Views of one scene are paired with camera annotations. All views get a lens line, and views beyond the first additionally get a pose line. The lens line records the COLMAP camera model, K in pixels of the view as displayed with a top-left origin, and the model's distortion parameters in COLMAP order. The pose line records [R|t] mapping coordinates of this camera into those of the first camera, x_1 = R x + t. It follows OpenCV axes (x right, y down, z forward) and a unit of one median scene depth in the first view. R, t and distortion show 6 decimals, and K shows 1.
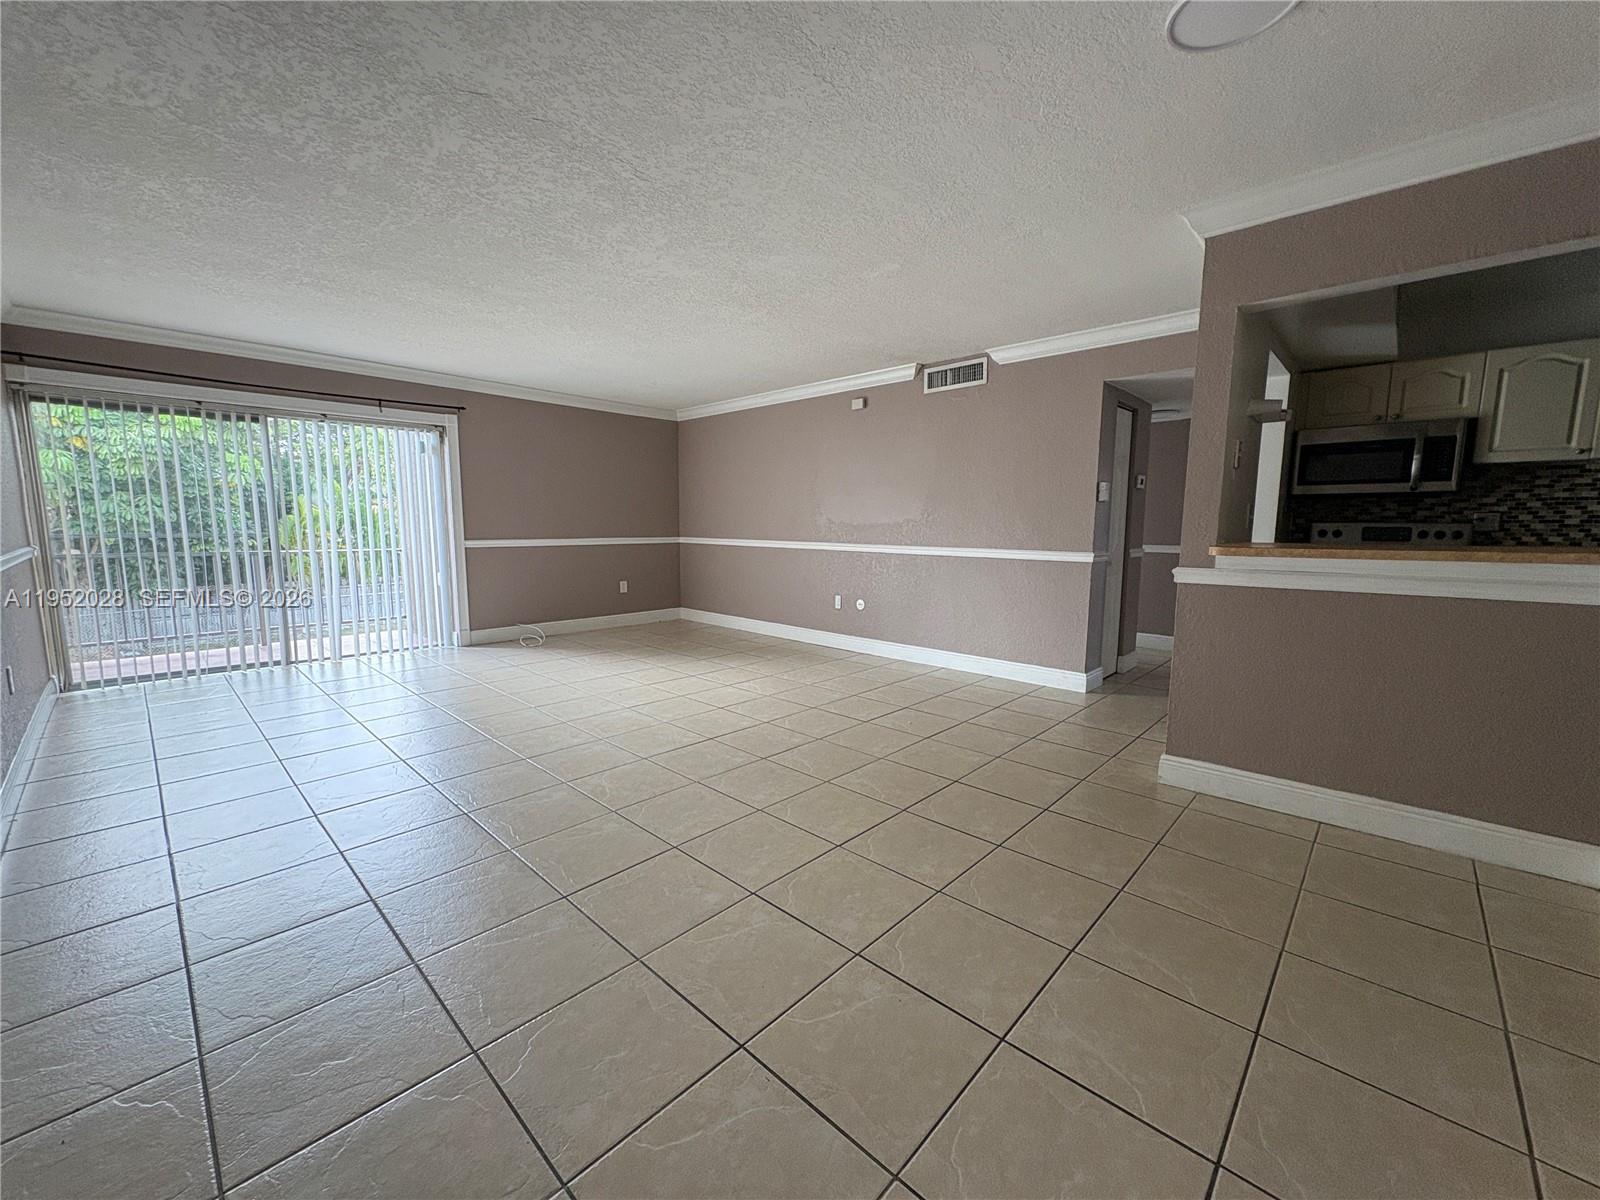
lens RADIAL K [[631.6, 0, 801.1], [0, 631.6, 603.4], [0, 0, 1]] dist [-0.002733, 0.000573]
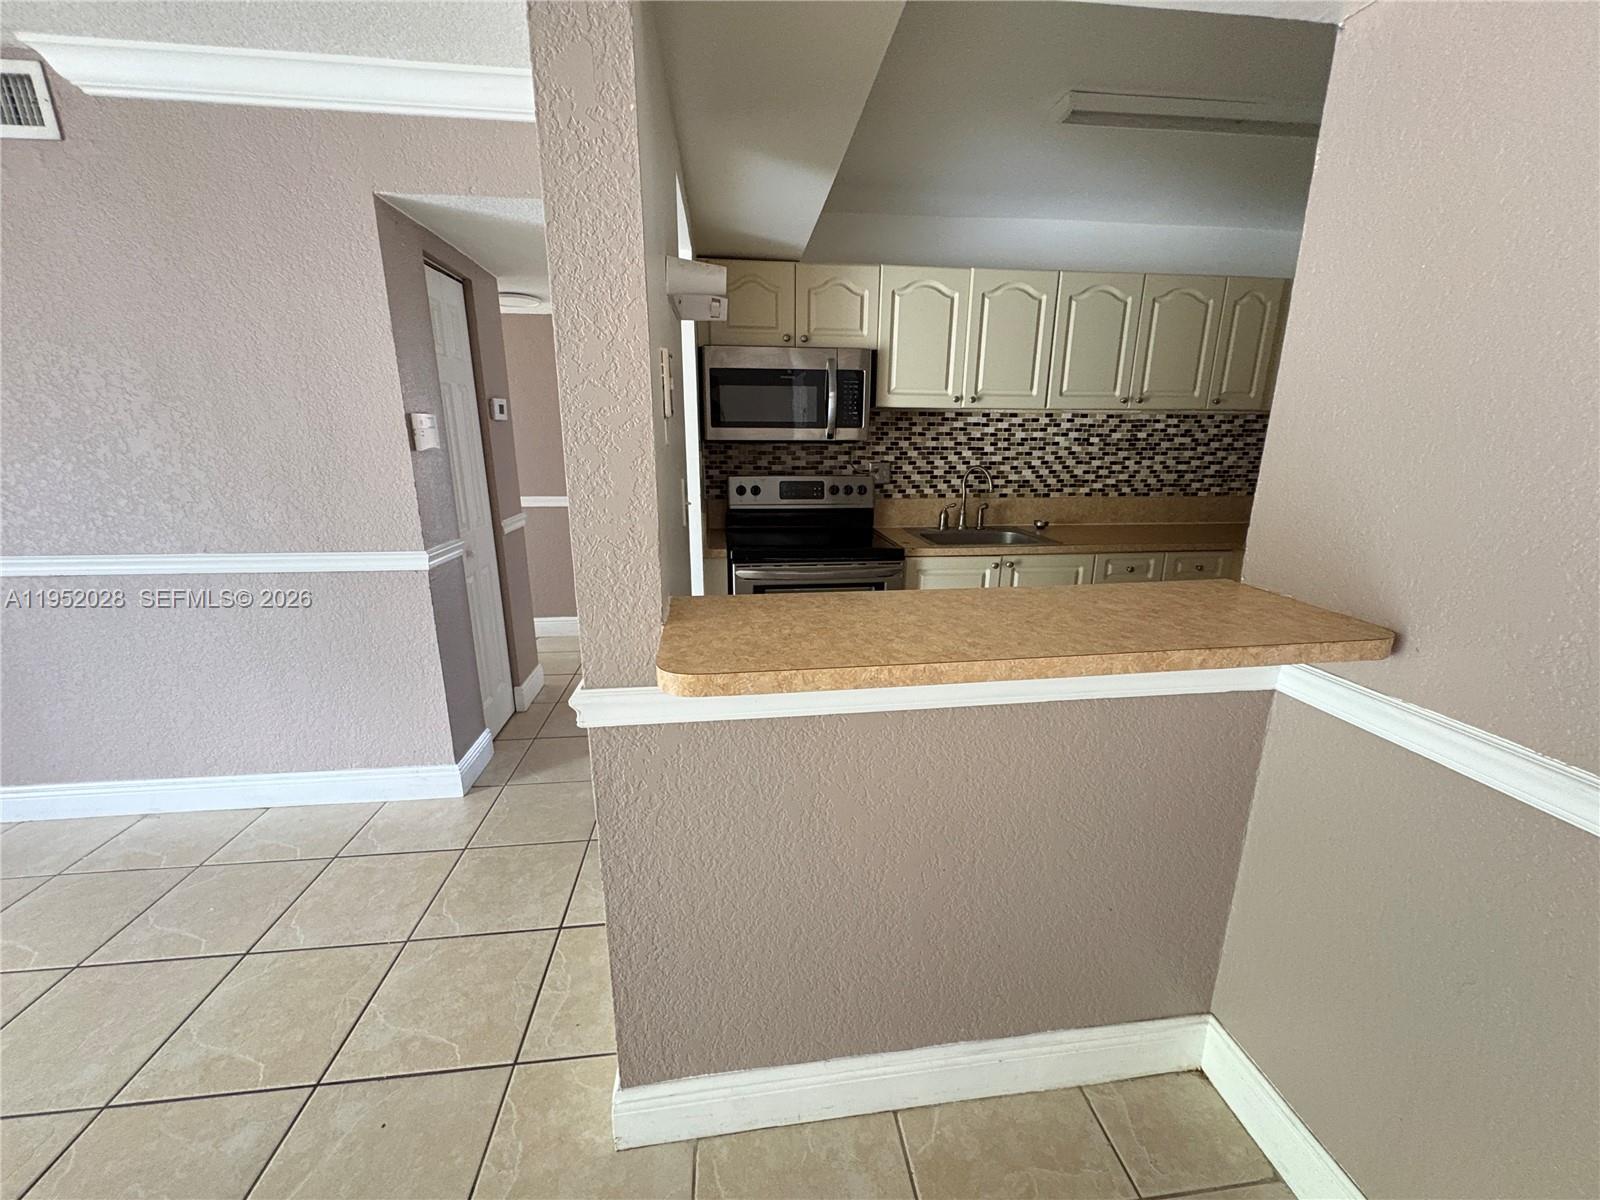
lens RADIAL K [[631.6, 0, 798.9], [0, 631.6, 598.7], [0, 0, 1]] dist [-0.002733, 0.000573]
pose [[0.640845, -0.194972, 0.742498, 0.307886], [0.094713, 0.979901, 0.175566, -0.121641], [-0.761805, -0.042186, 0.646431, 0.493136]]
